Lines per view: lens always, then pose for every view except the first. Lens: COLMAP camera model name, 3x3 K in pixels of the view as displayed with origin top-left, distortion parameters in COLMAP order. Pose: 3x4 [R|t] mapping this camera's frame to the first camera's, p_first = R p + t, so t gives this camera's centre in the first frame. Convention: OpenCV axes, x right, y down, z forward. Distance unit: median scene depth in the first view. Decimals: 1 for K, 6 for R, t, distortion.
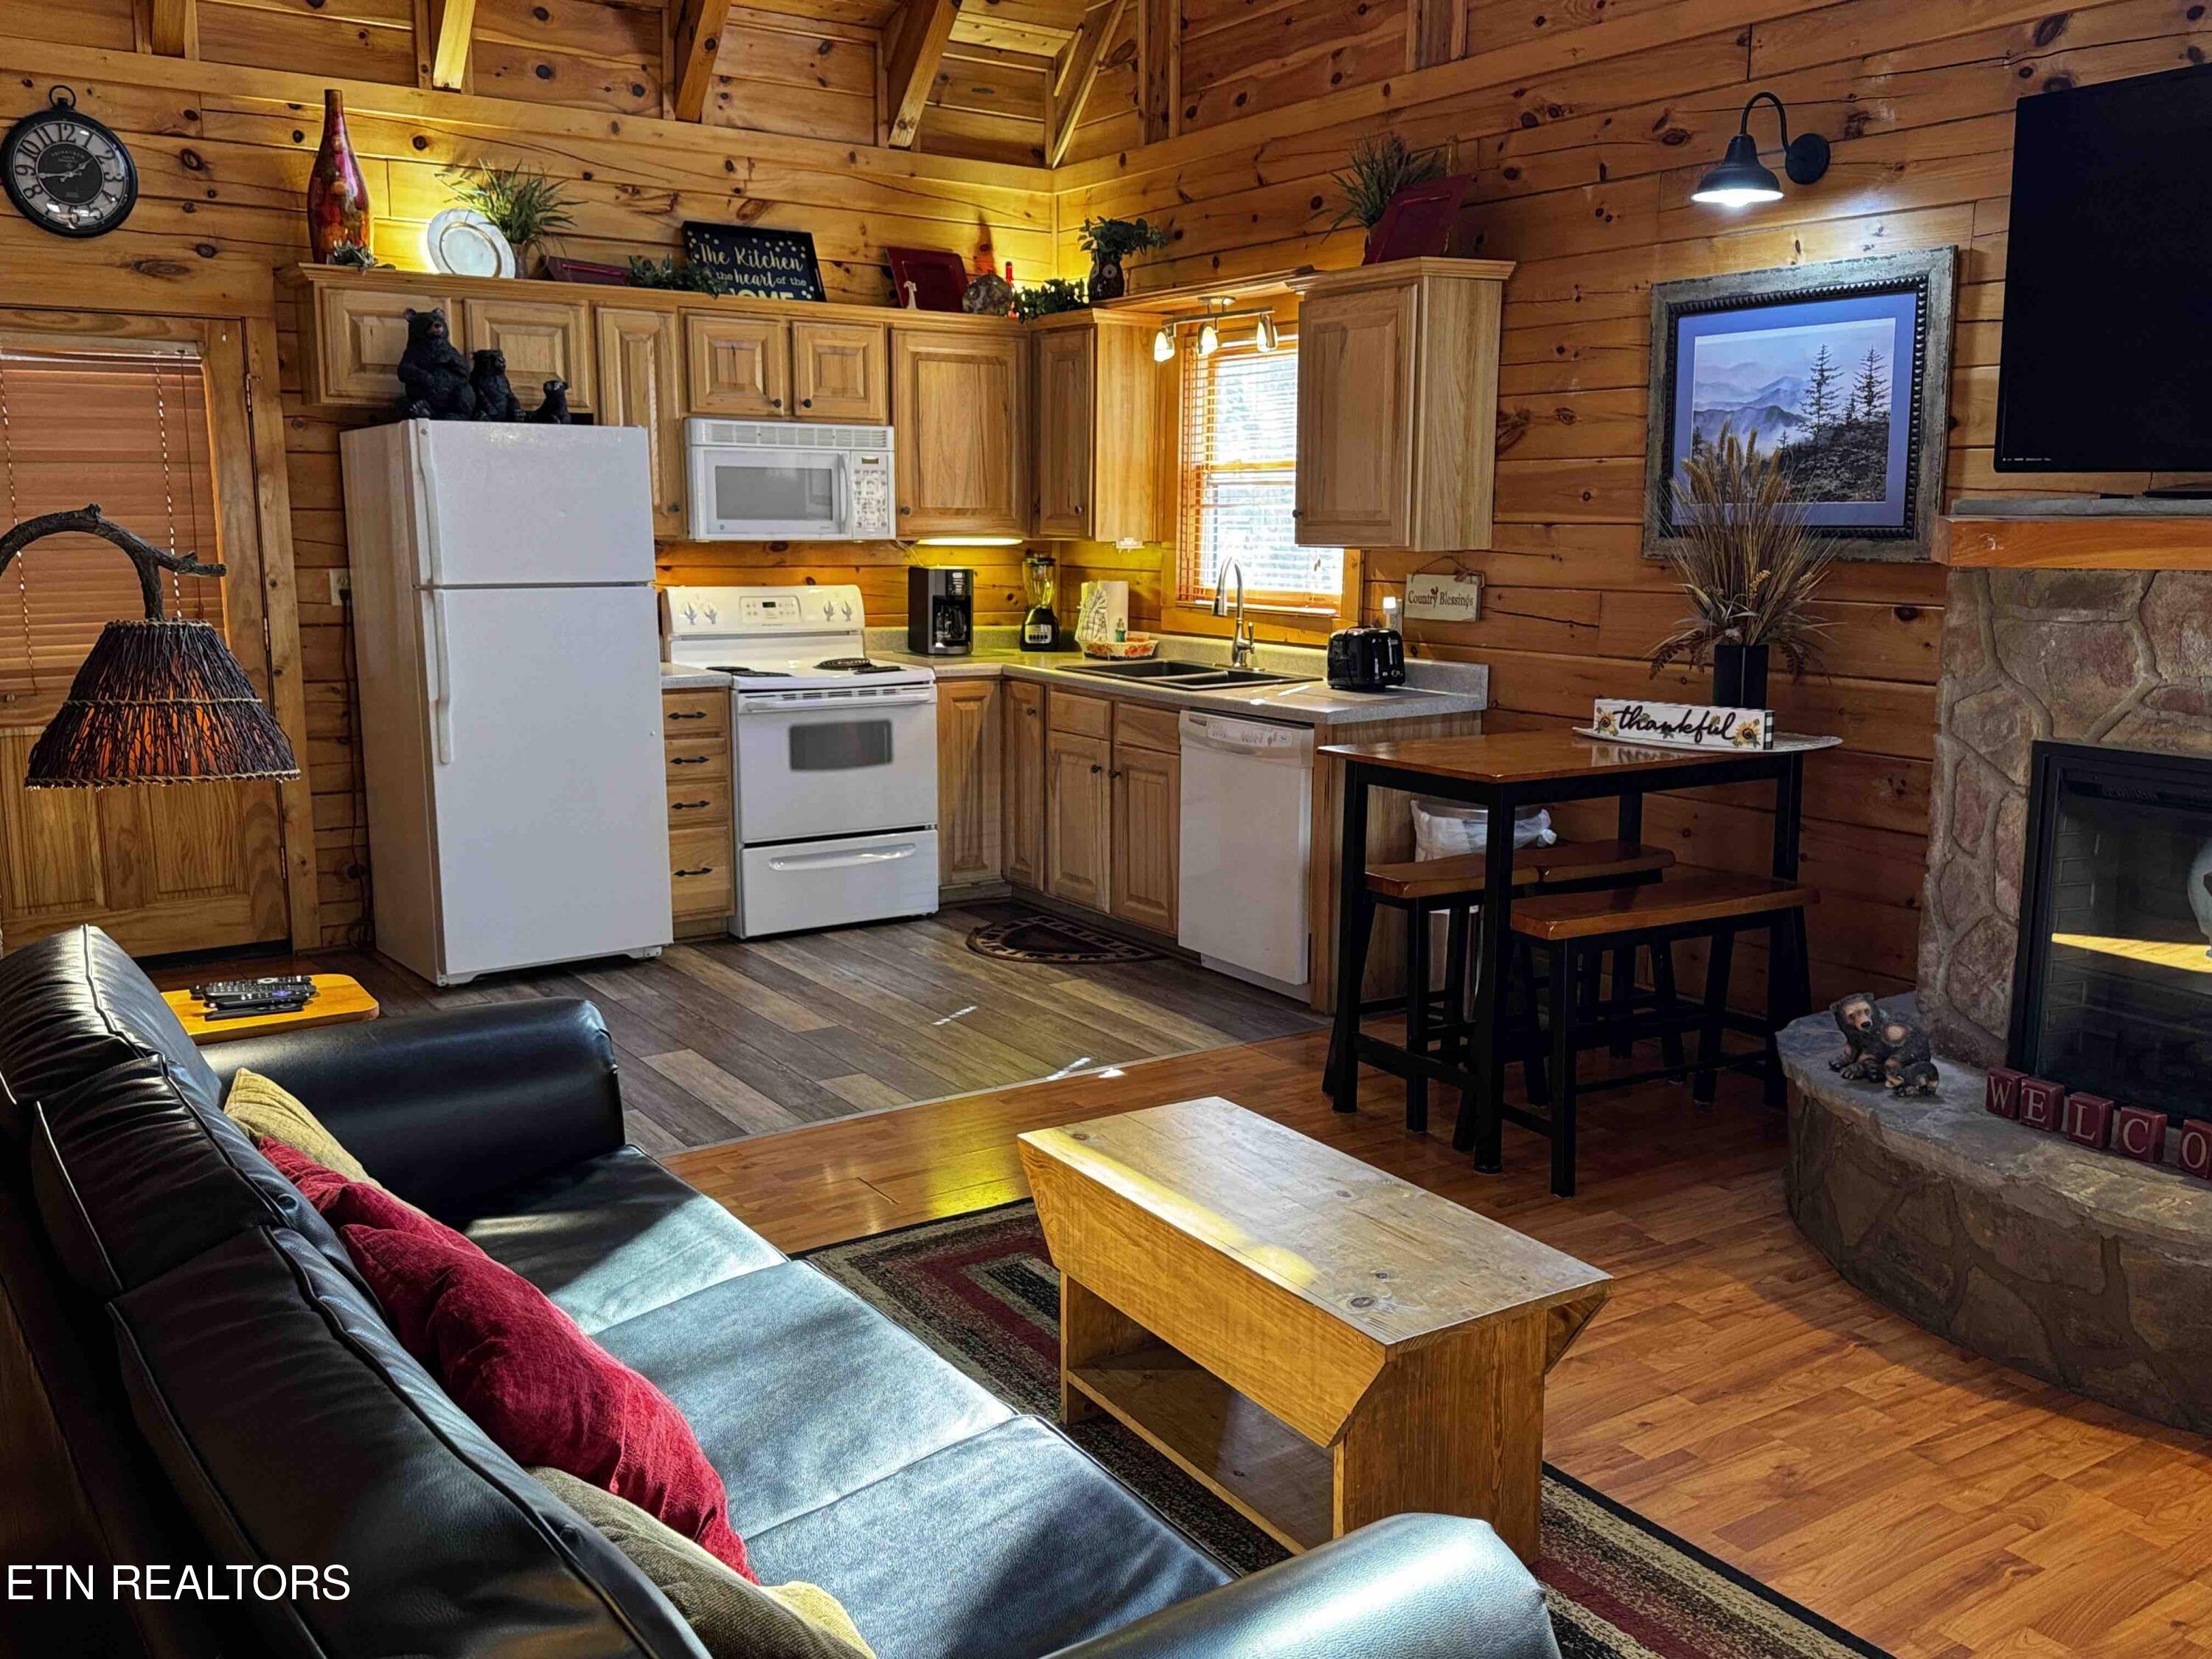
lens RADIAL K [[1878.5, 0, 1102.9], [0, 1878.5, 843.3], [0, 0, 1]] dist [0.097510, -0.157623]
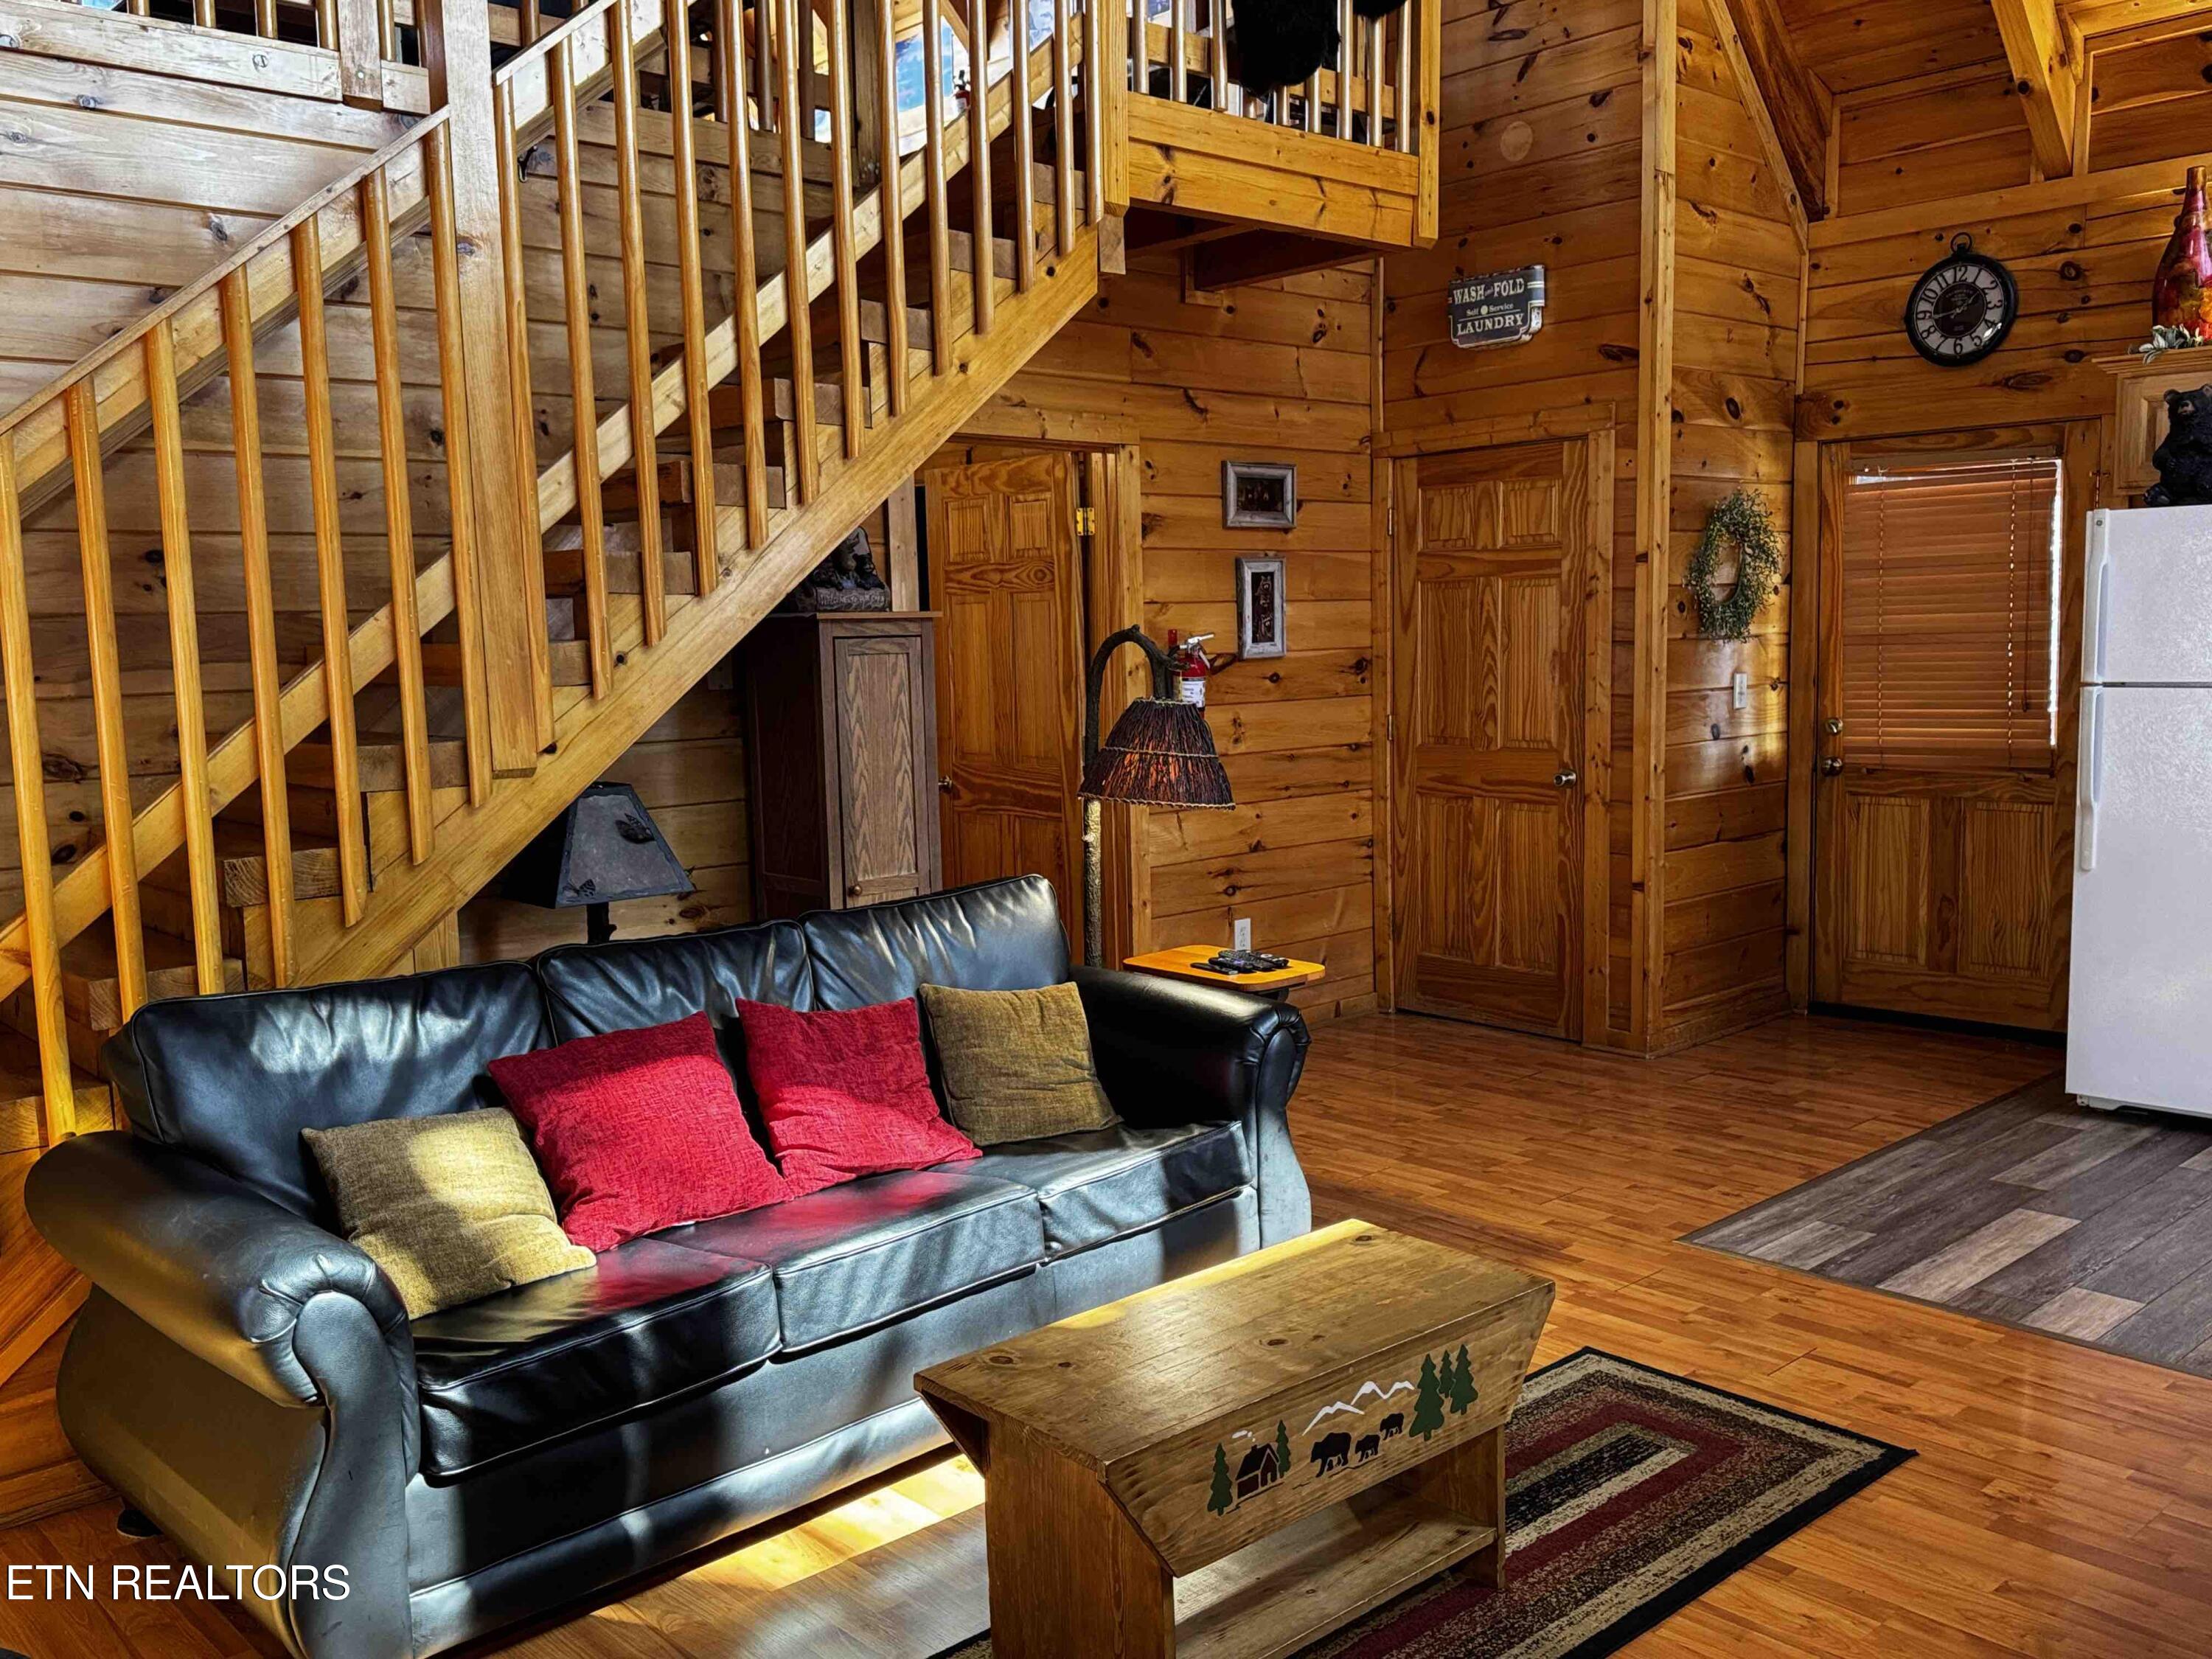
lens RADIAL K [[1878.5, 0, 1119.6], [0, 1878.5, 837.7], [0, 0, 1]] dist [0.097510, -0.157623]
pose [[0.152435, 0.104701, -0.982752, 0.501123], [-0.149242, 0.985409, 0.081835, -0.062728], [0.976980, 0.134193, 0.165837, 0.365851]]
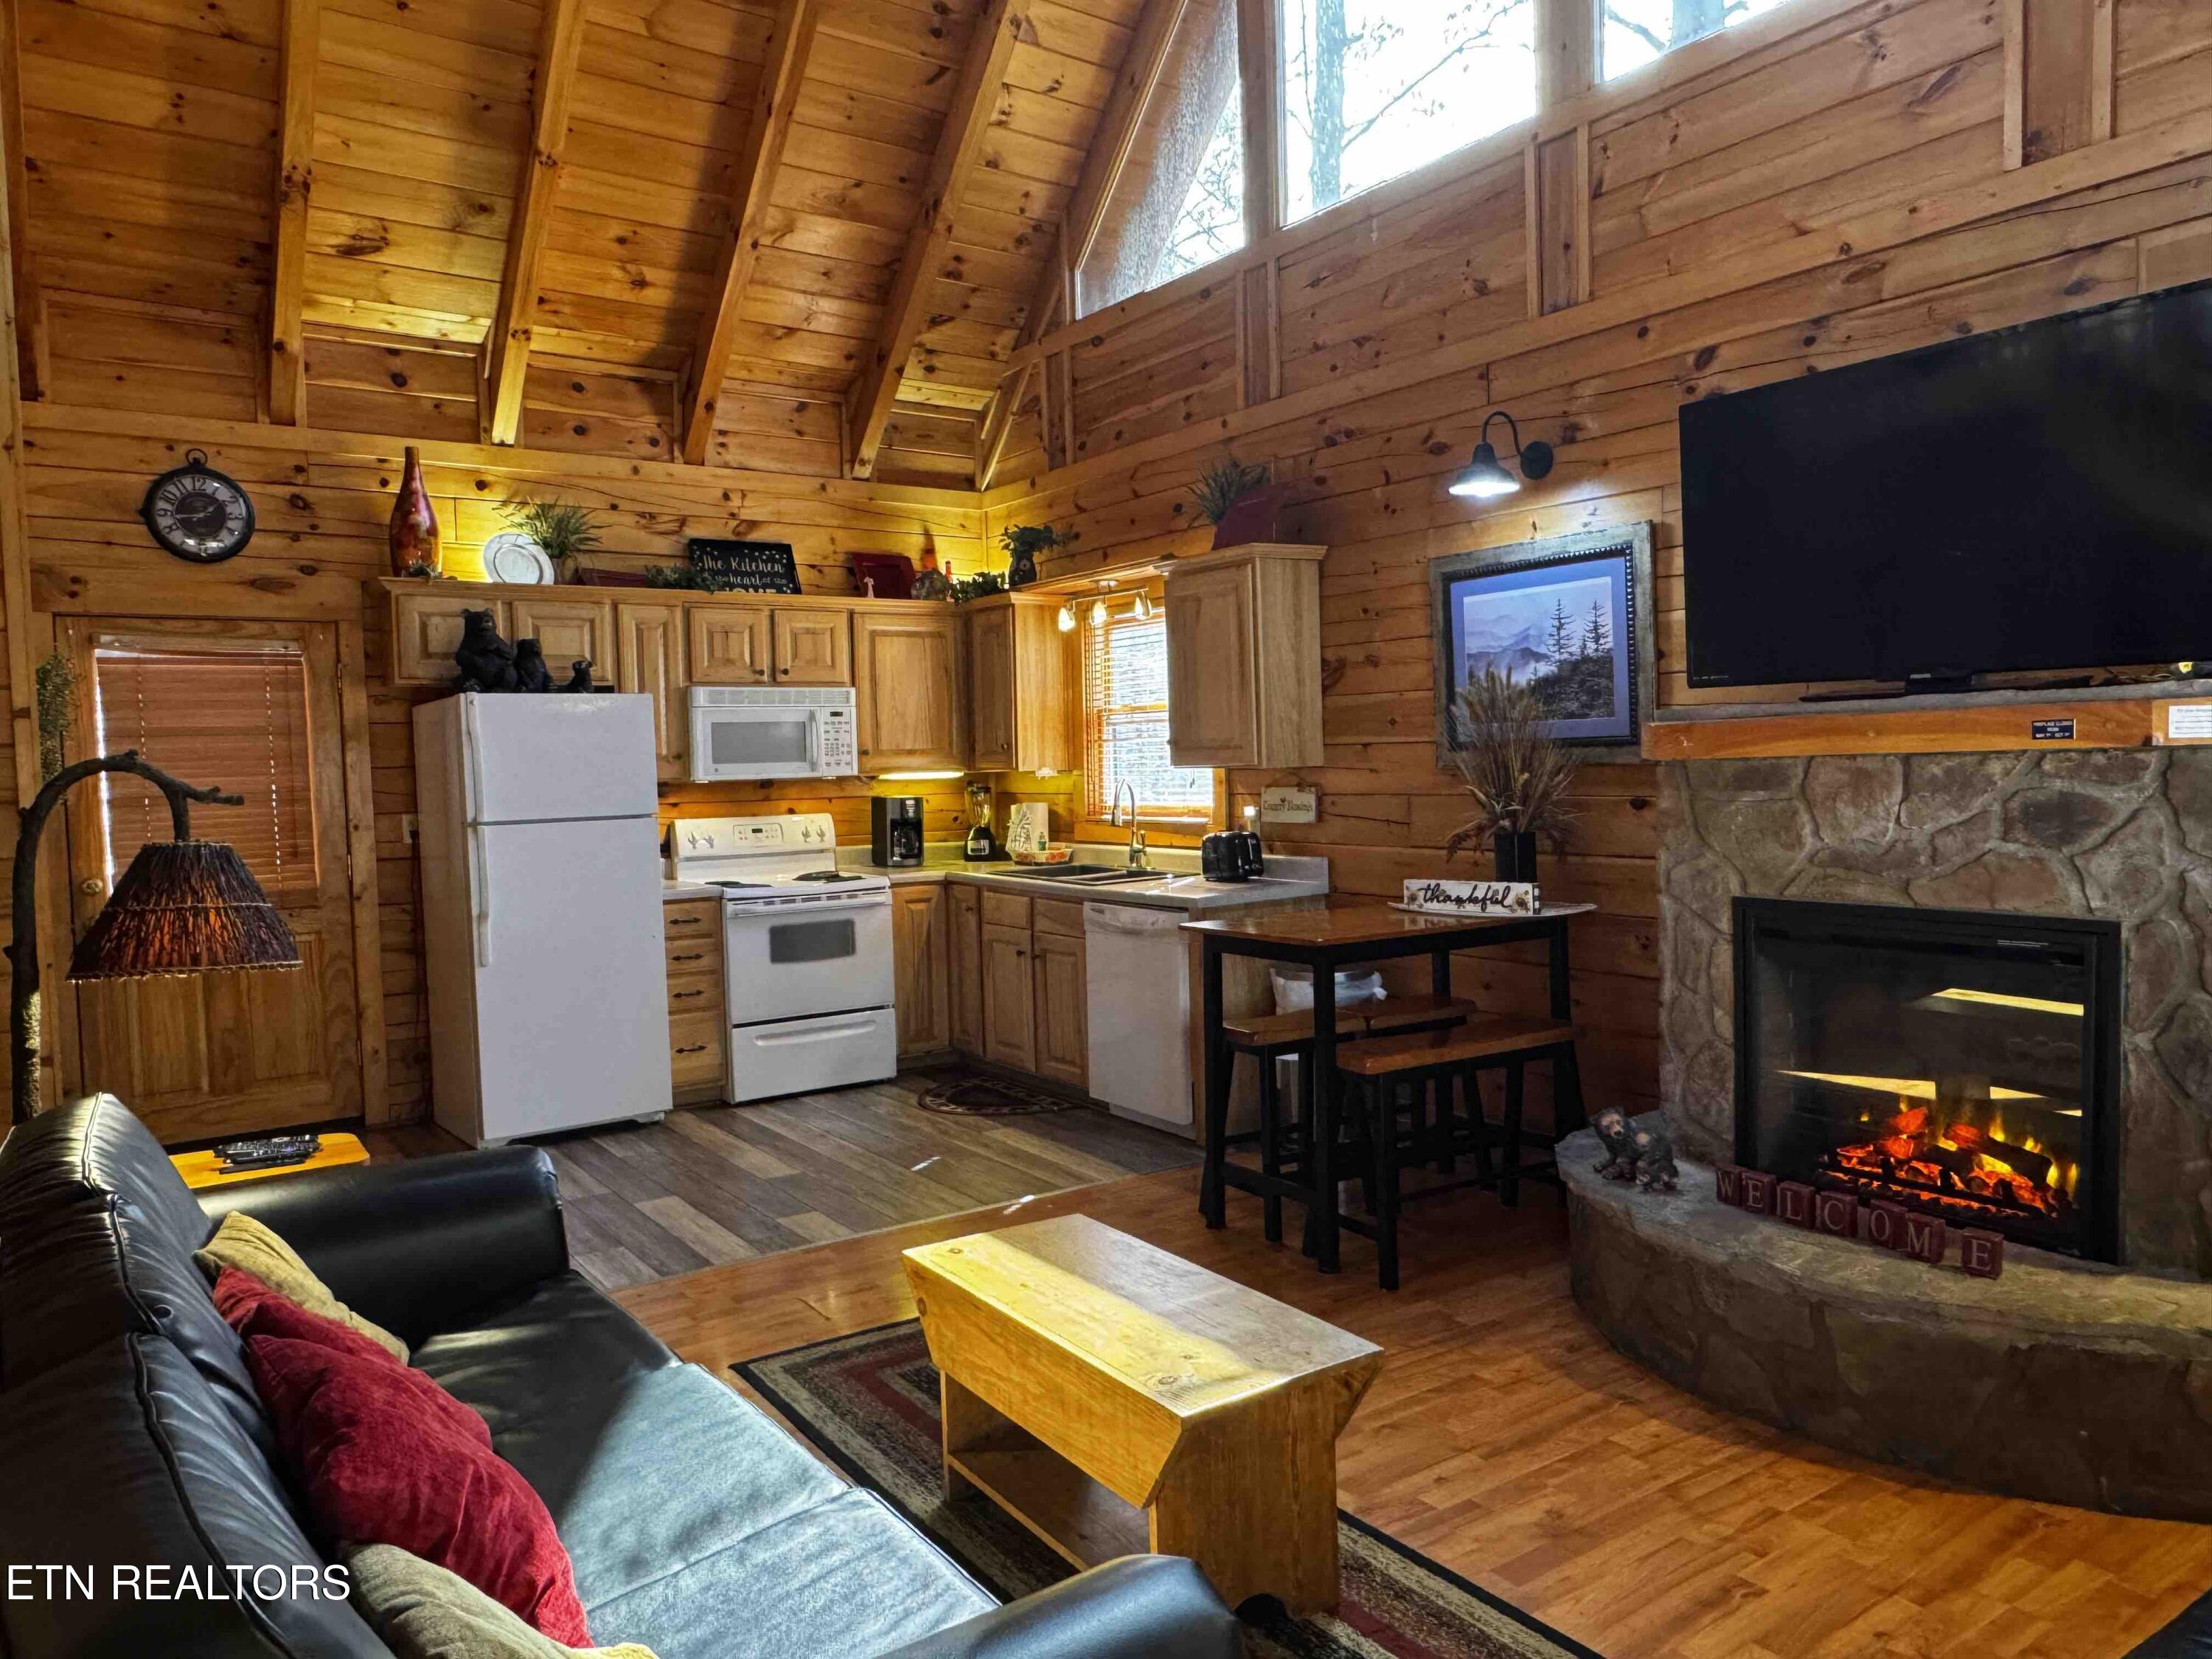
lens RADIAL K [[1508.3, 0, 1102.0], [0, 1508.3, 834.0], [0, 0, 1]] dist [-0.011153, 0.008848]
pose [[0.999310, -0.032449, 0.018070, 0.038180], [0.034473, 0.991417, -0.126113, 0.010151], [-0.013823, 0.126649, 0.991851, 0.014147]]
